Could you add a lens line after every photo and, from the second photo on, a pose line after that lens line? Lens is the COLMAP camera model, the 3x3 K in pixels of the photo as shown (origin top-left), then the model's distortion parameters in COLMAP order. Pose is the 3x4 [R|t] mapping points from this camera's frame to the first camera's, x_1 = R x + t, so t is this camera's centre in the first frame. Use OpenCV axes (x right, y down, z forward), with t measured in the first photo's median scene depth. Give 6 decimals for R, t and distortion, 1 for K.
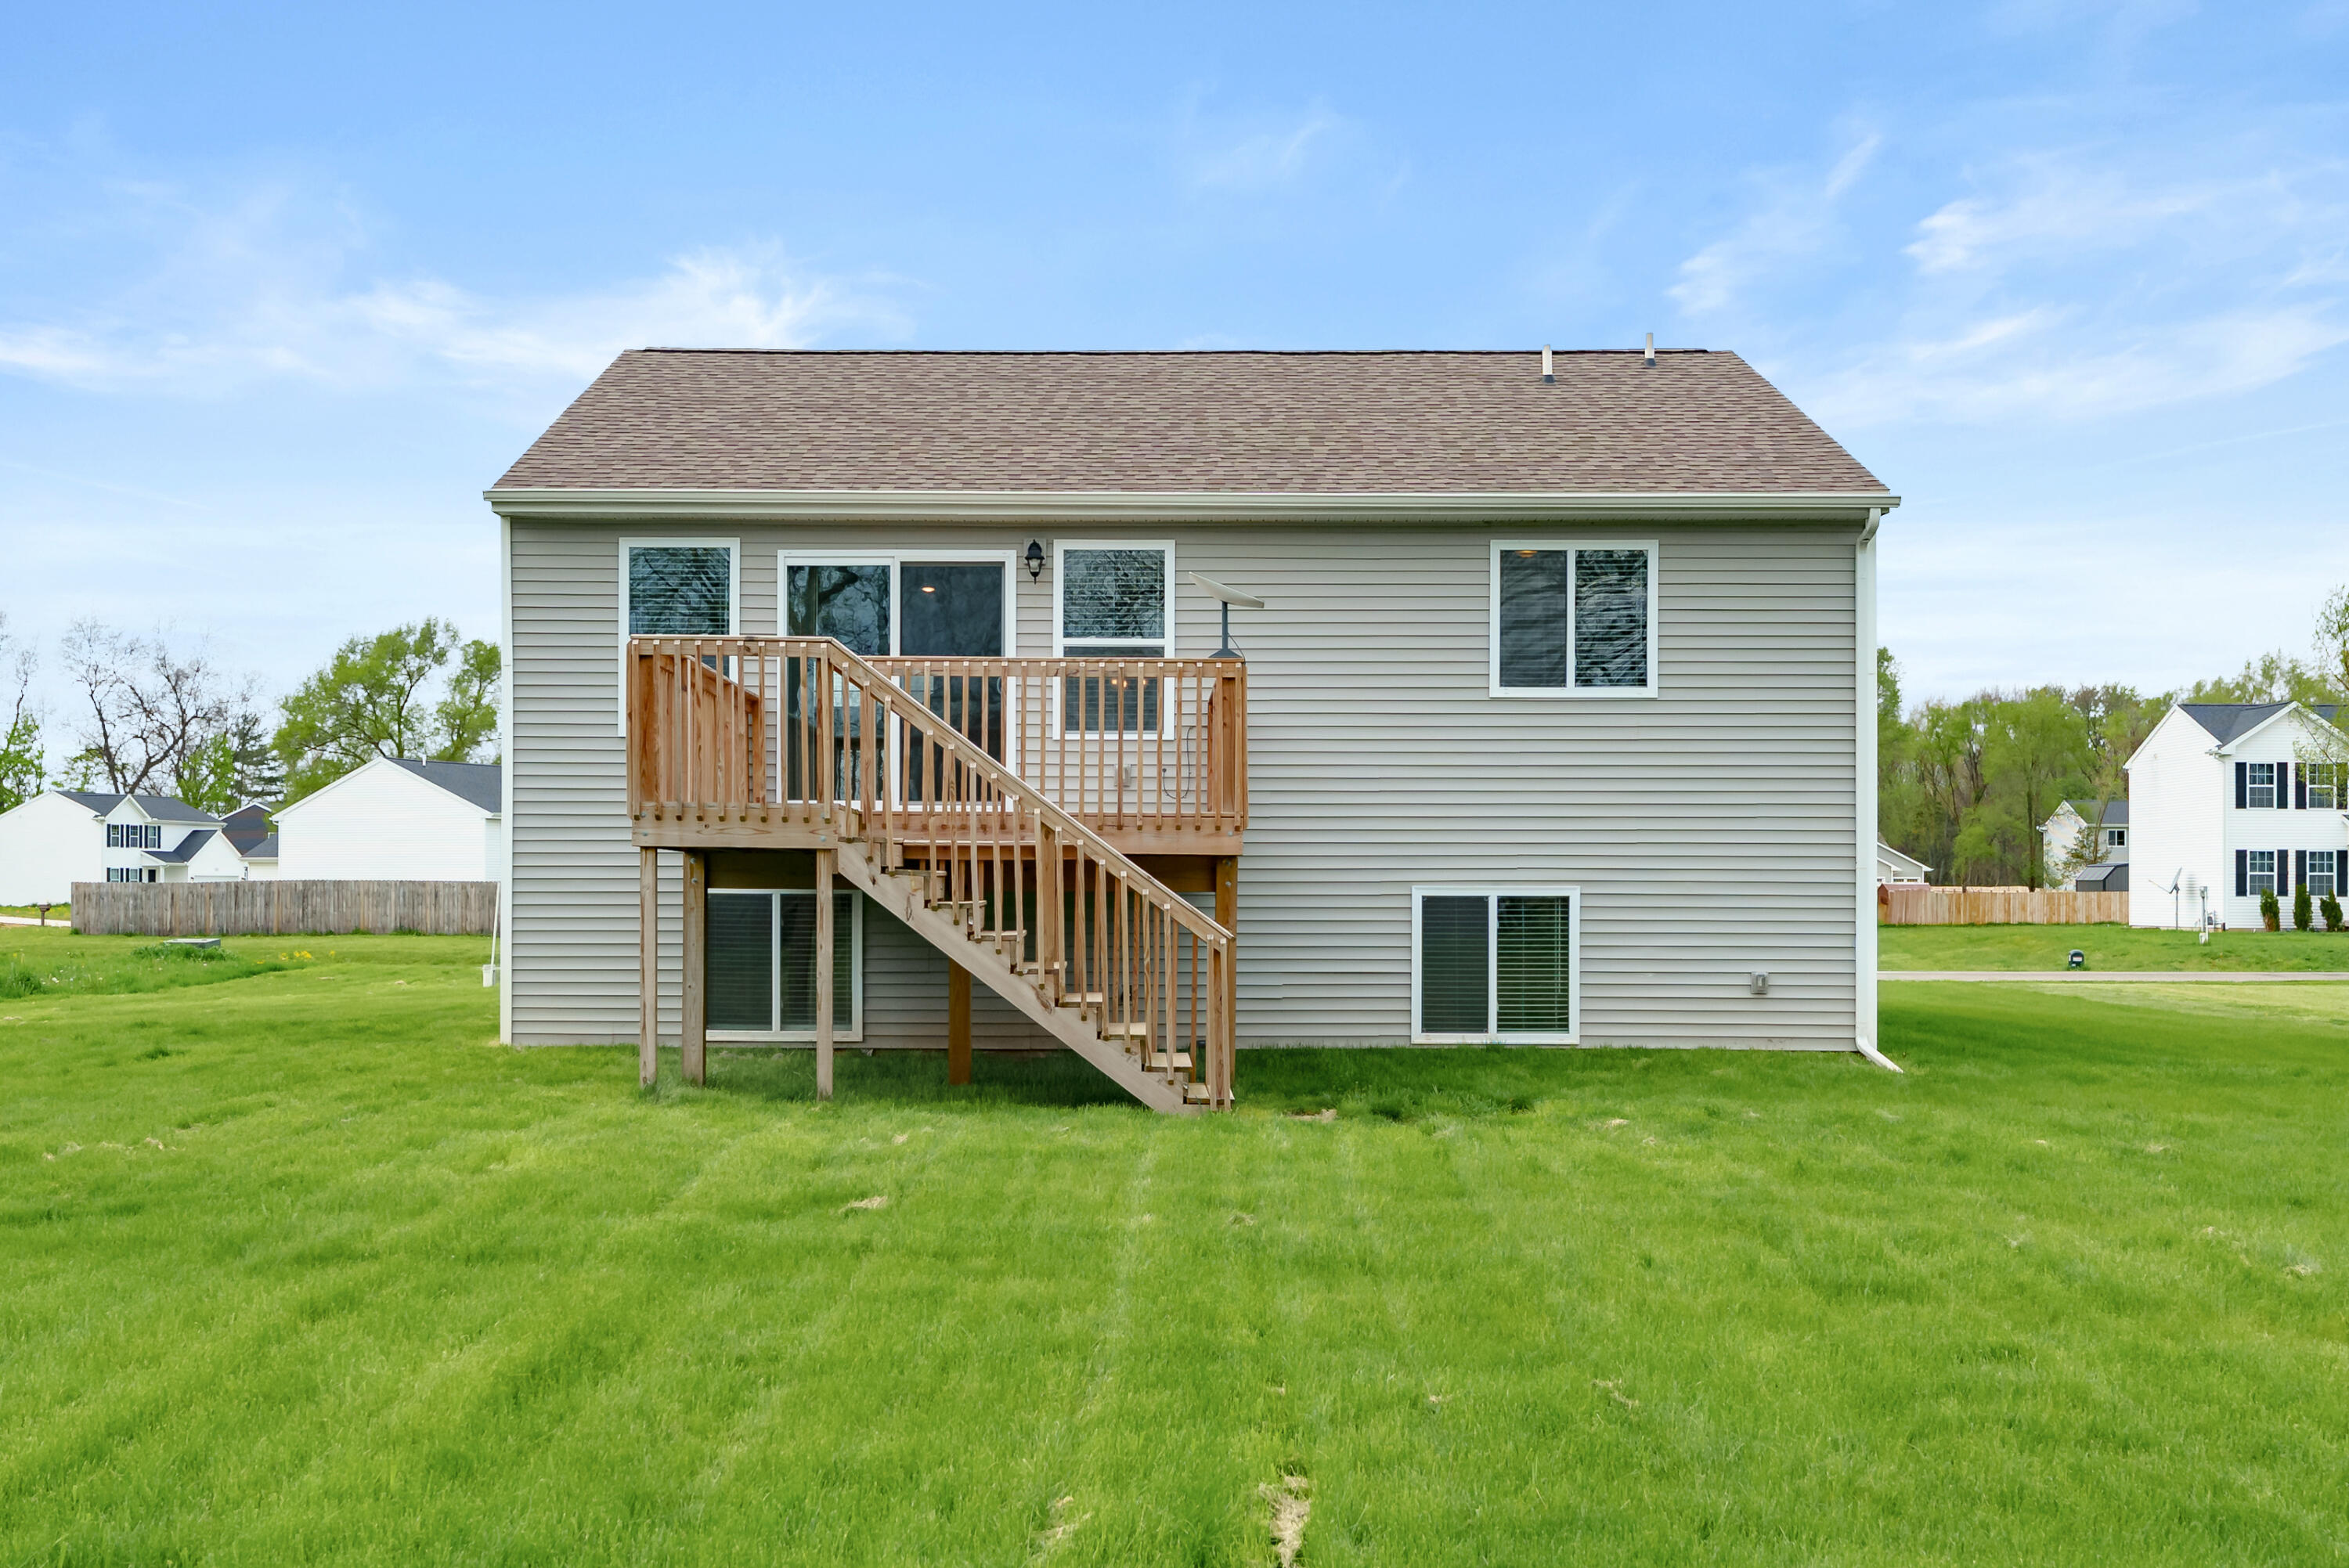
lens RADIAL K [[2322.5, 0, 1174.5], [0, 2322.5, 784.0], [0, 0, 1]] dist [-0.009607, 0.000921]
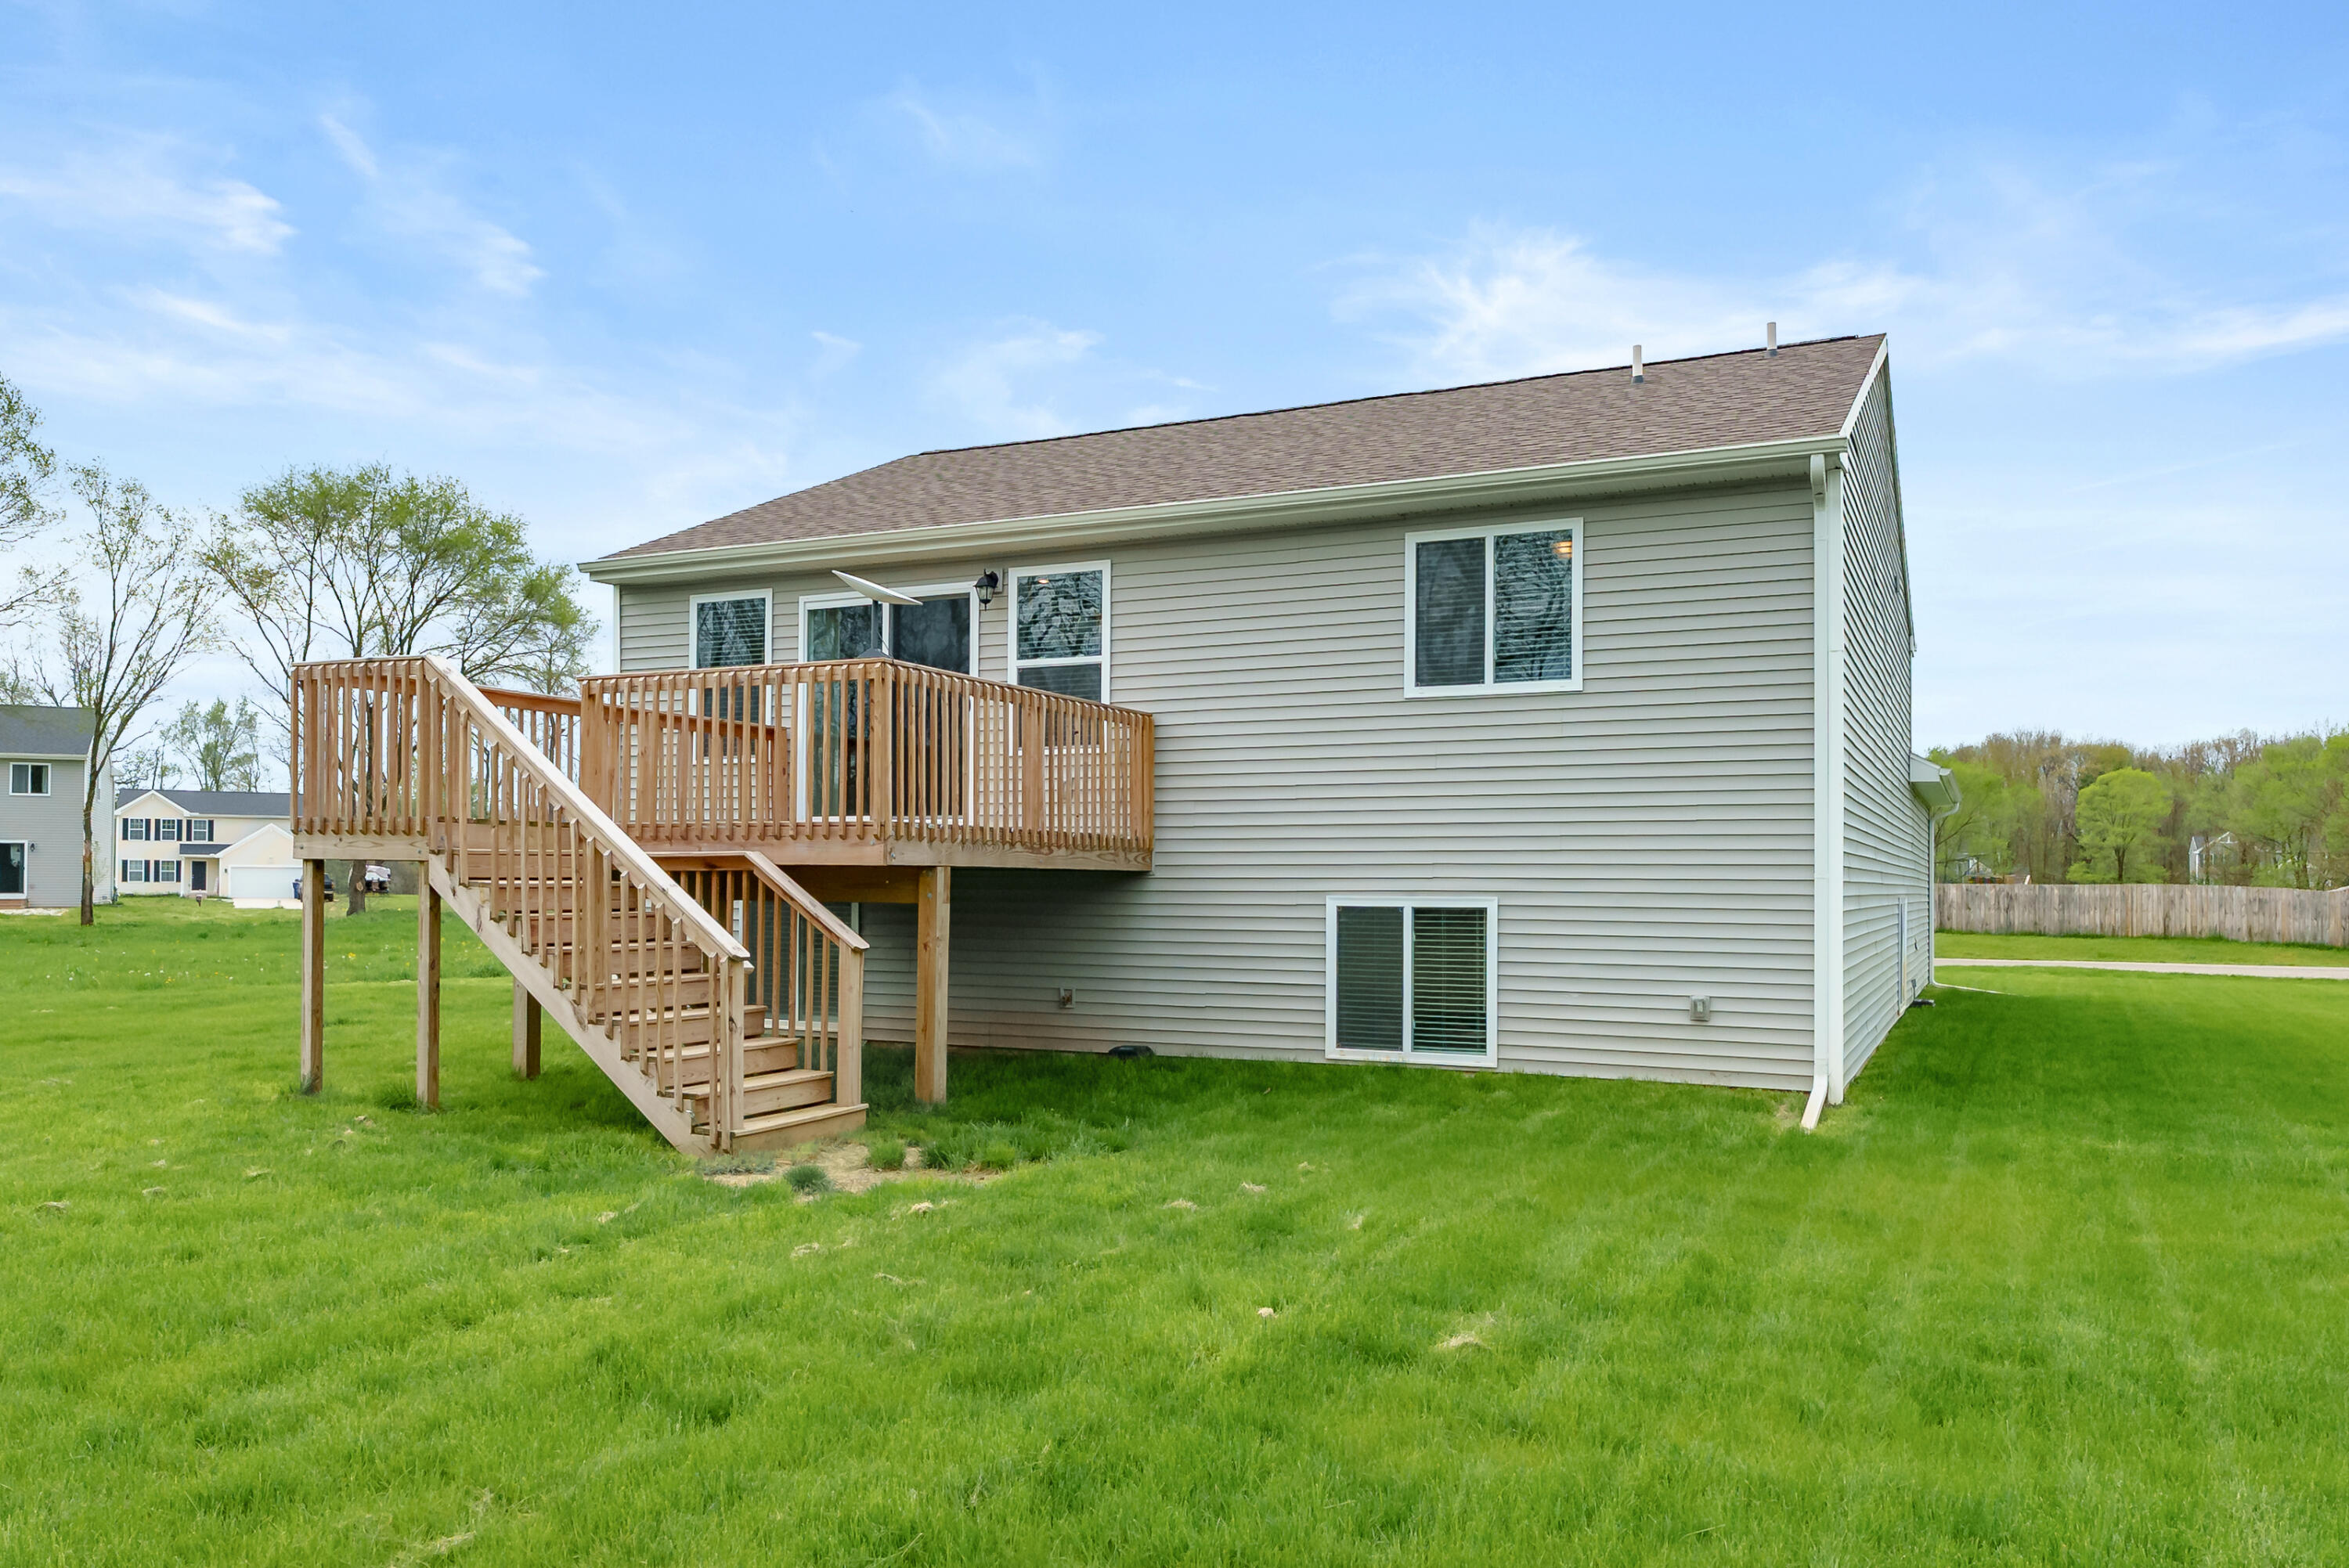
lens RADIAL K [[1711.5, 0, 1173.8], [0, 1711.5, 811.8], [0, 0, 1]] dist [0.007413, 0.000364]
pose [[0.898713, -0.016063, -0.438243, 0.358701], [0.017681, 0.999844, -0.000387, 0.007884], [0.438180, -0.007401, 0.898857, 0.328125]]
